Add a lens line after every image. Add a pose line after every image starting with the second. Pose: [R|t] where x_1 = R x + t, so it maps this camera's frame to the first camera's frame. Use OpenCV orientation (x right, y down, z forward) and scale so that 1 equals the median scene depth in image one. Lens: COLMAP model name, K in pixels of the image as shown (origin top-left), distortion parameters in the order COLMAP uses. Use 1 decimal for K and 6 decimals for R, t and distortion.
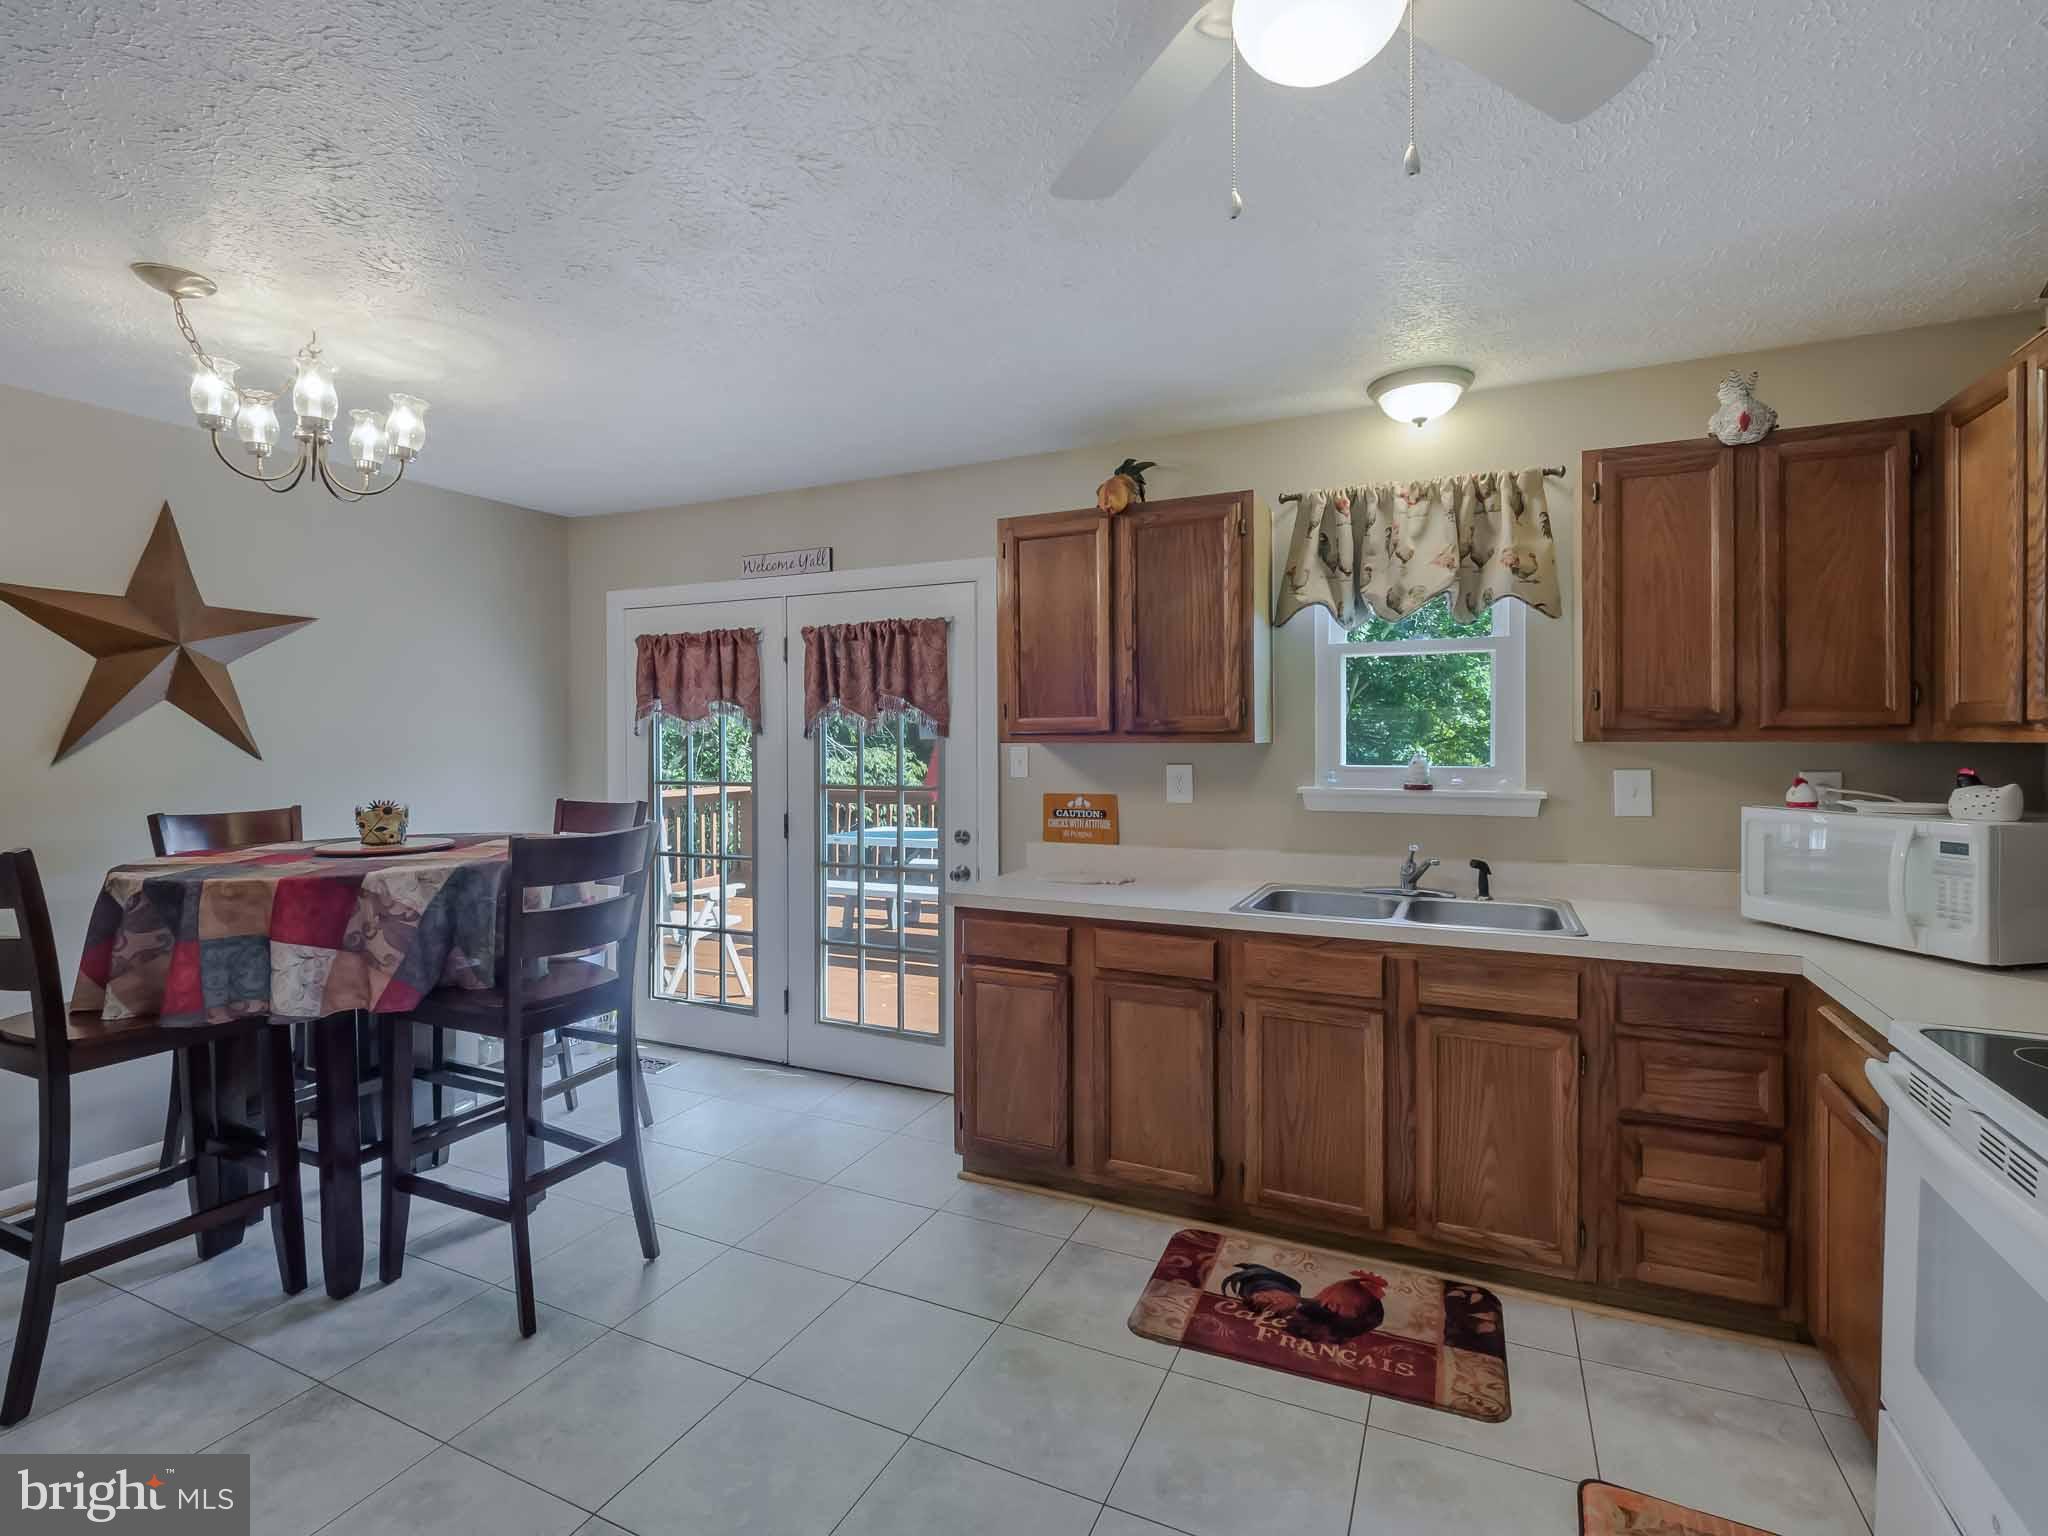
lens RADIAL K [[949.7, 0, 959.8], [0, 949.7, 740.9], [0, 0, 1]] dist [-0.006876, -0.003986]
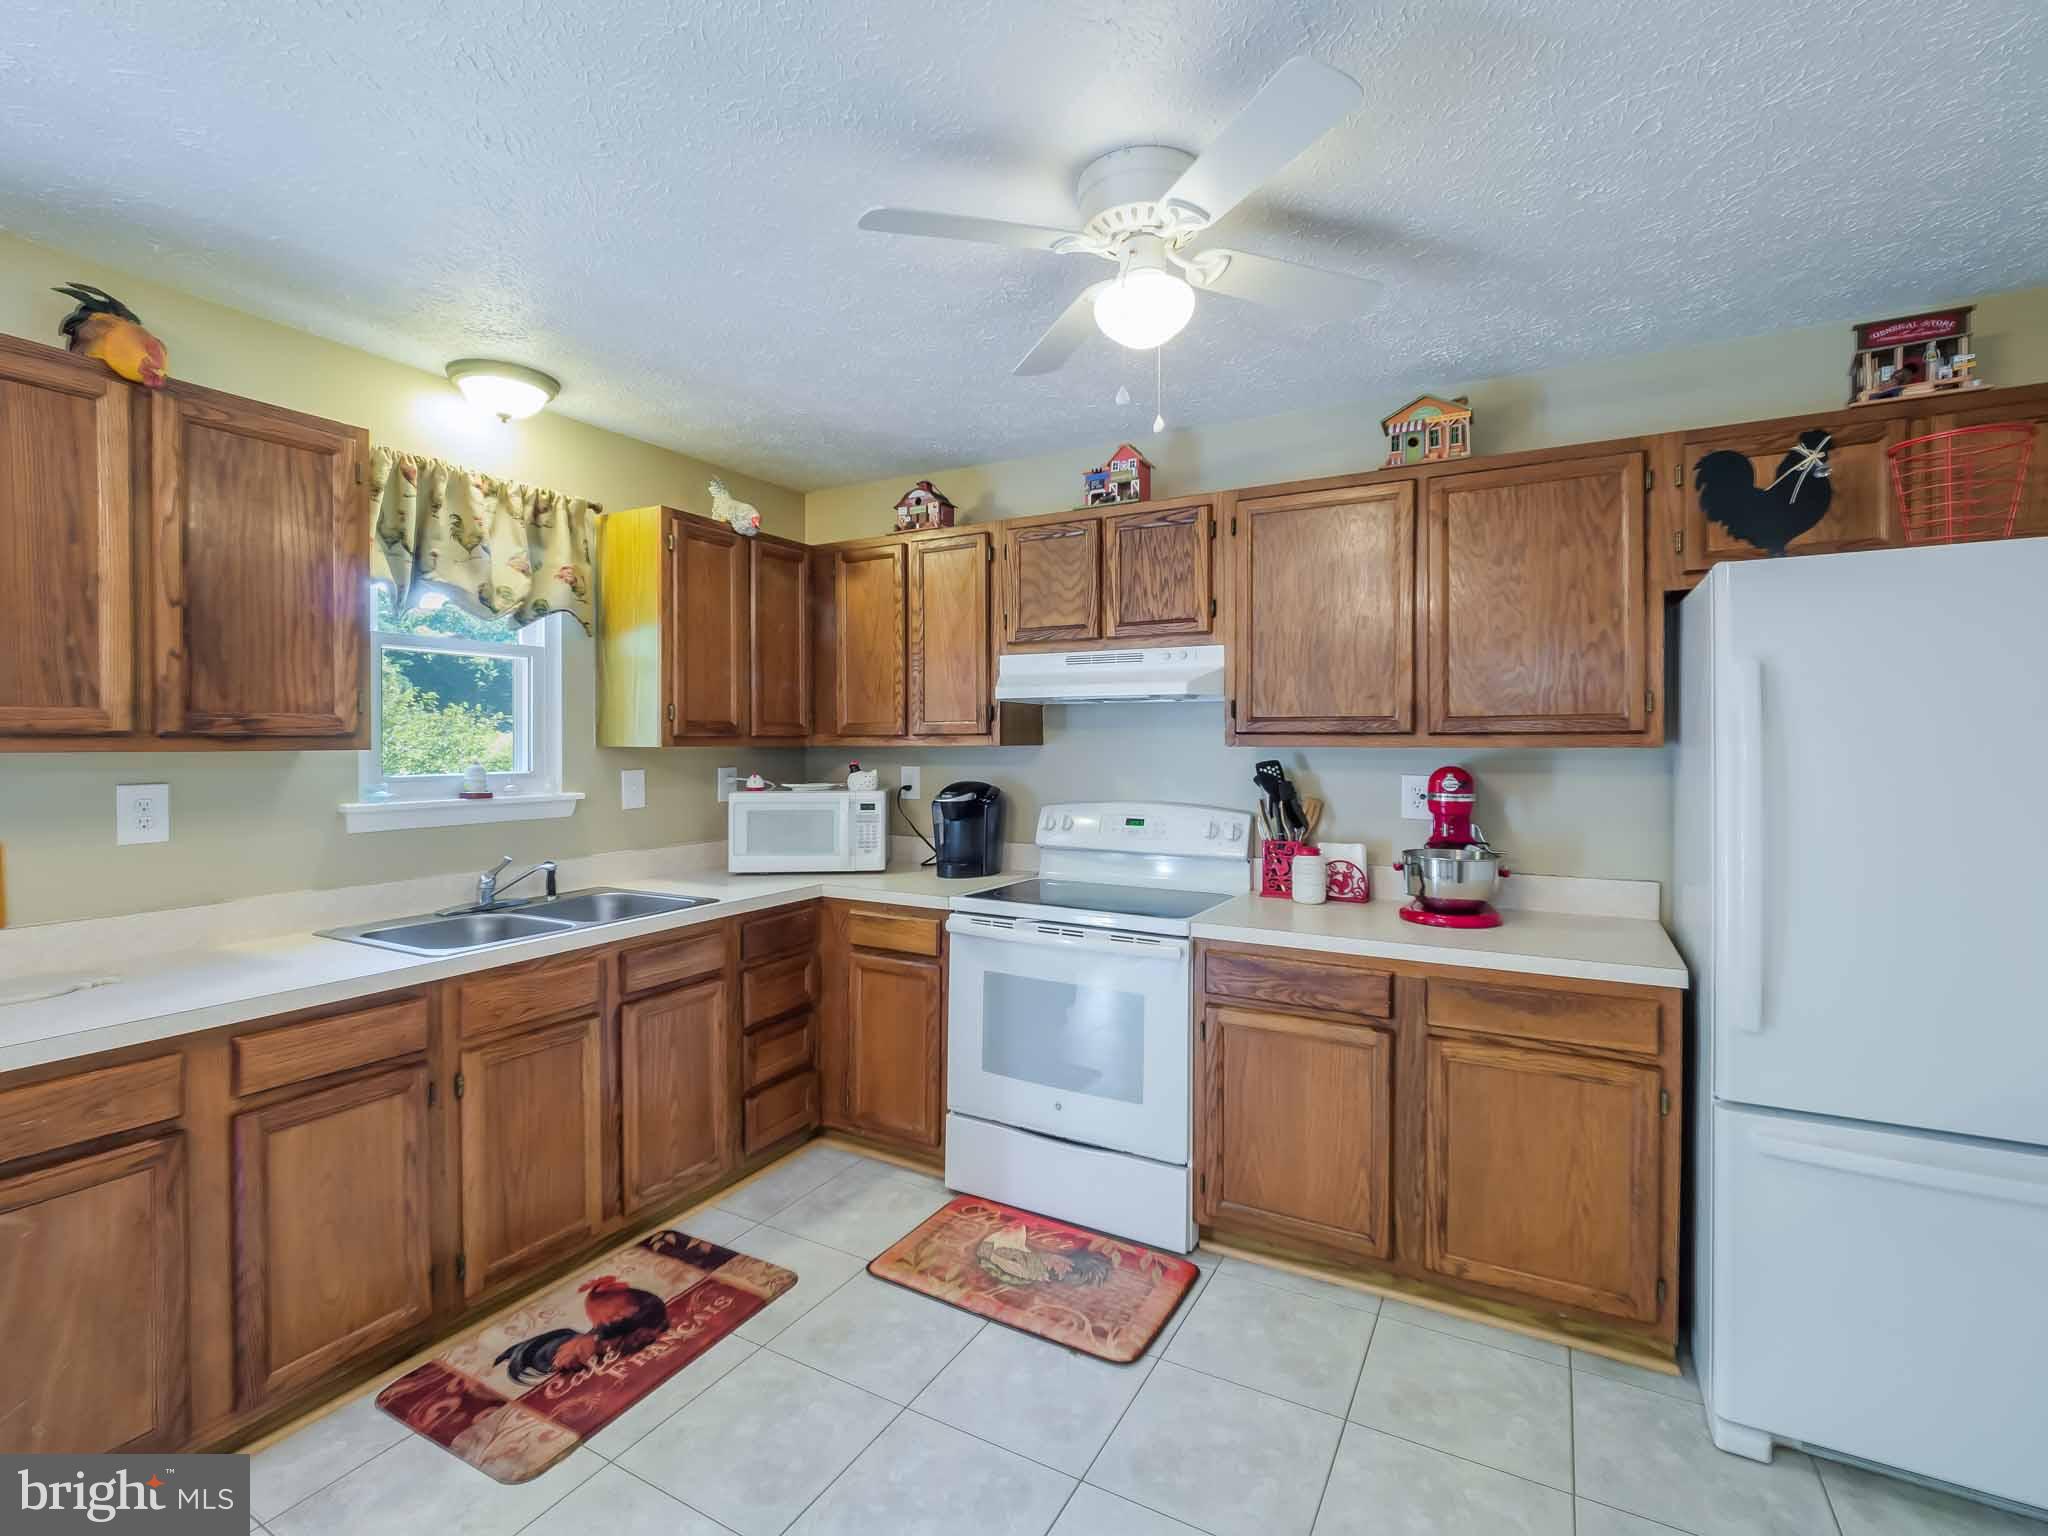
lens RADIAL K [[949.7, 0, 1078.4], [0, 949.7, 743.8], [0, 0, 1]] dist [-0.006876, -0.003986]
pose [[0.014965, 0.000668, 0.999888, -0.472386], [0.004786, 0.999988, -0.000740, 0.000530], [-0.999877, 0.004796, 0.014961, 0.400276]]
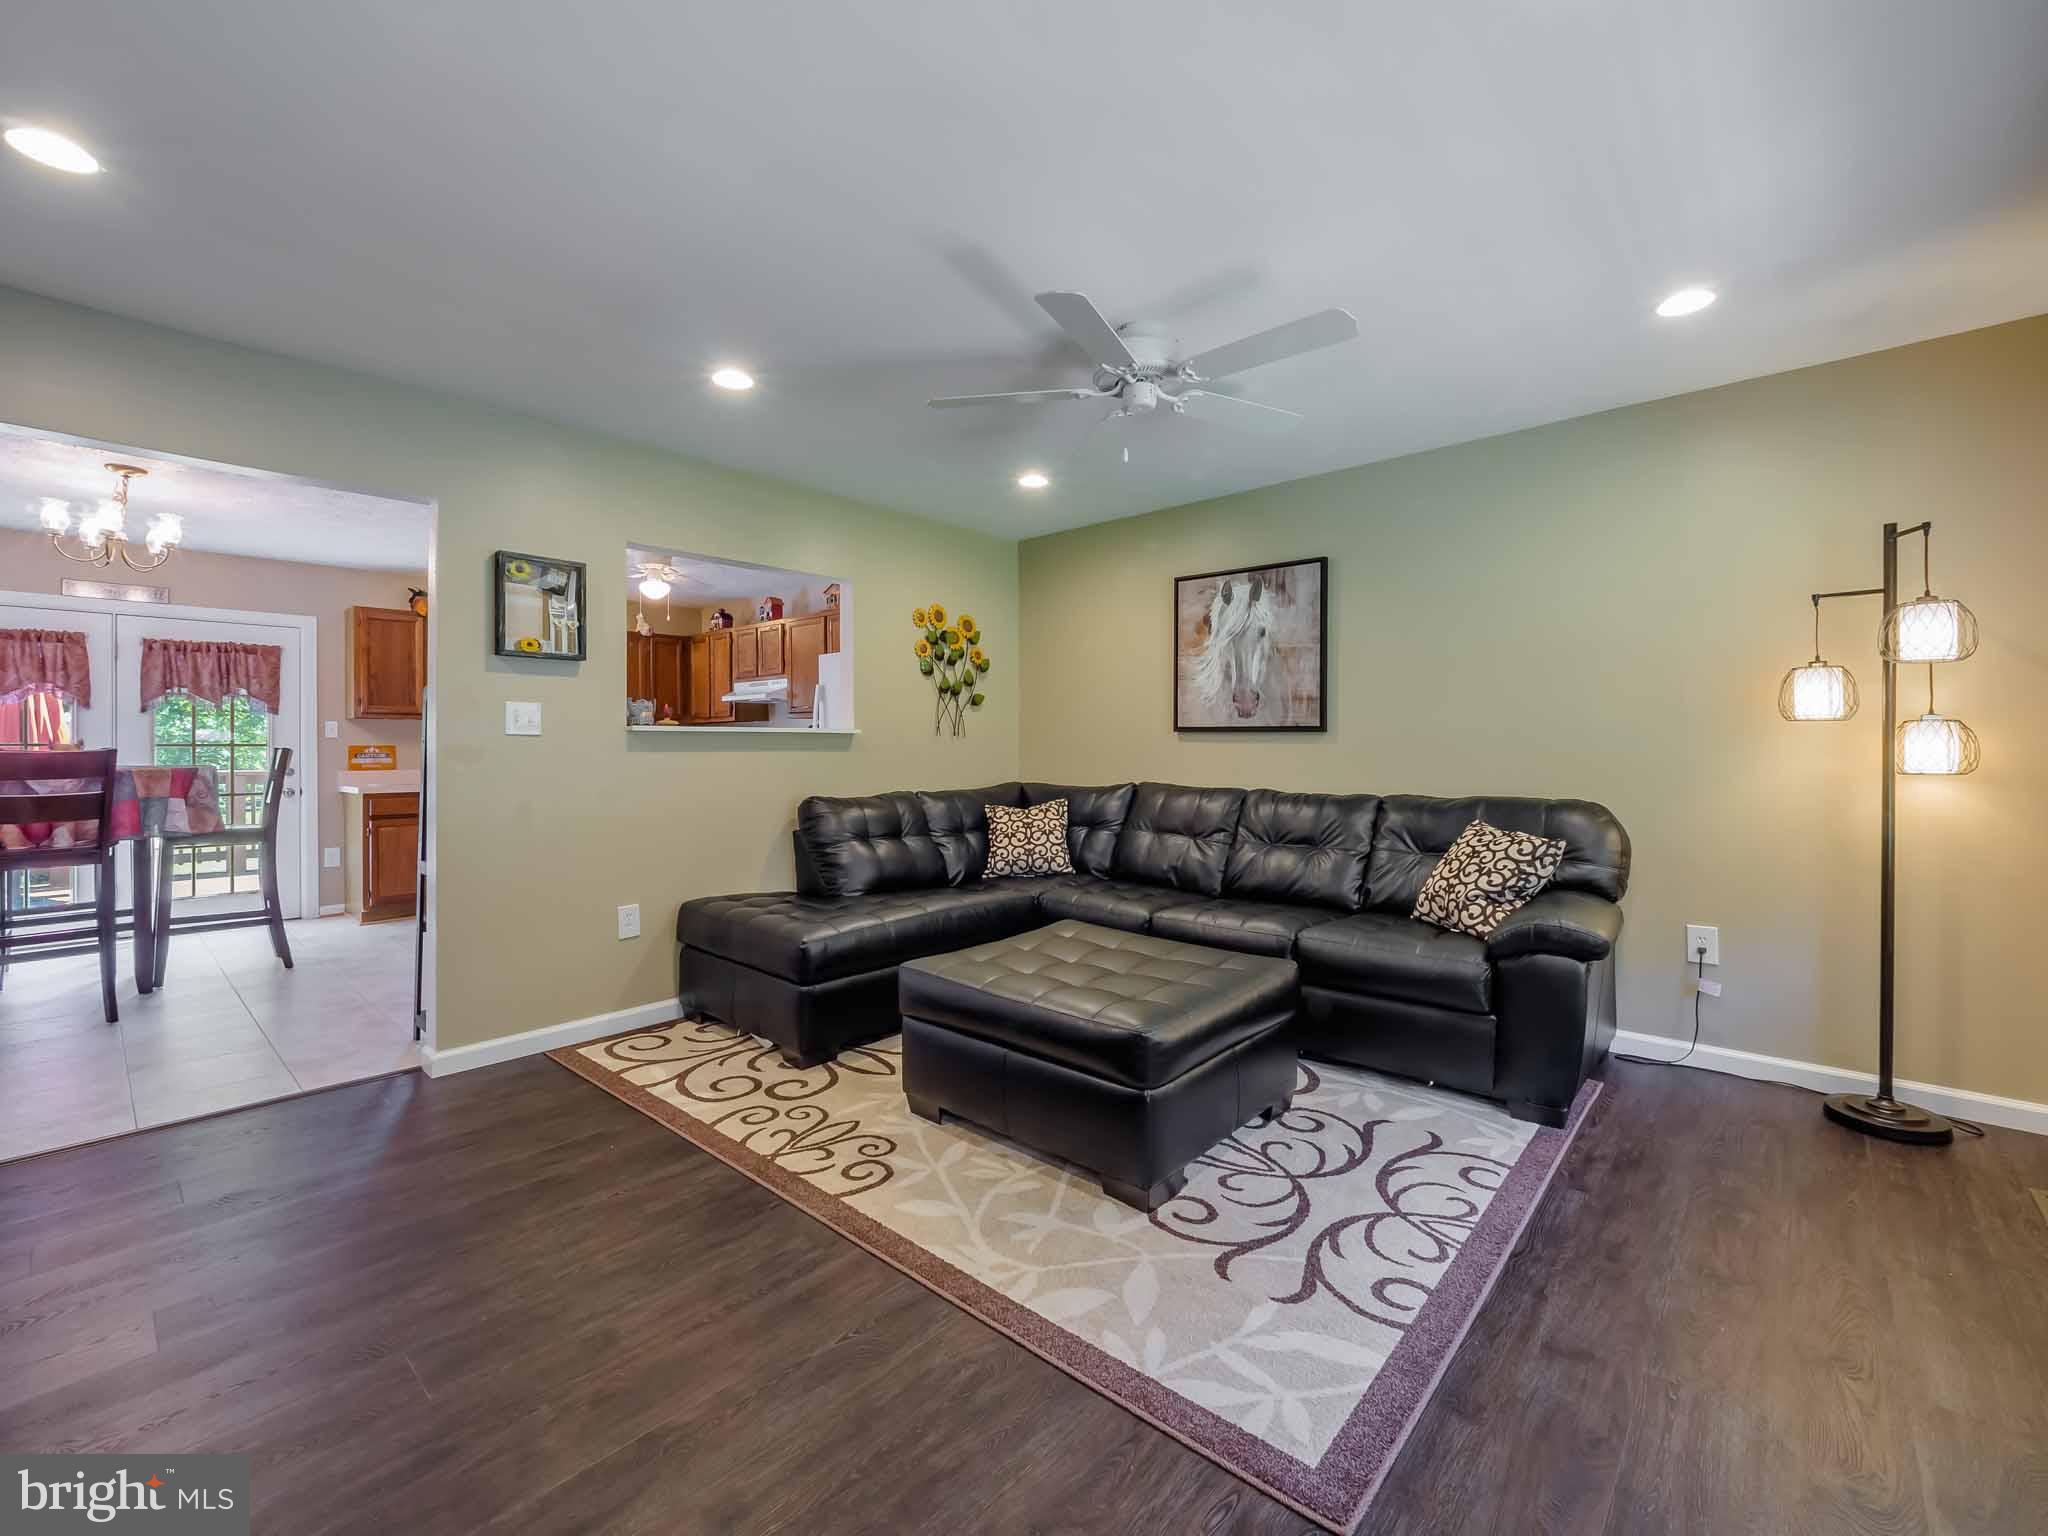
lens RADIAL K [[873.3, 0, 1028.4], [0, 873.3, 749.2], [0, 0, 1]] dist [-0.007540, -0.000055]
pose [[0.275059, -0.003435, 0.961421, -1.508467], [0.005100, 0.999985, 0.002114, 0.081372], [-0.961414, 0.004322, 0.275073, -0.990620]]
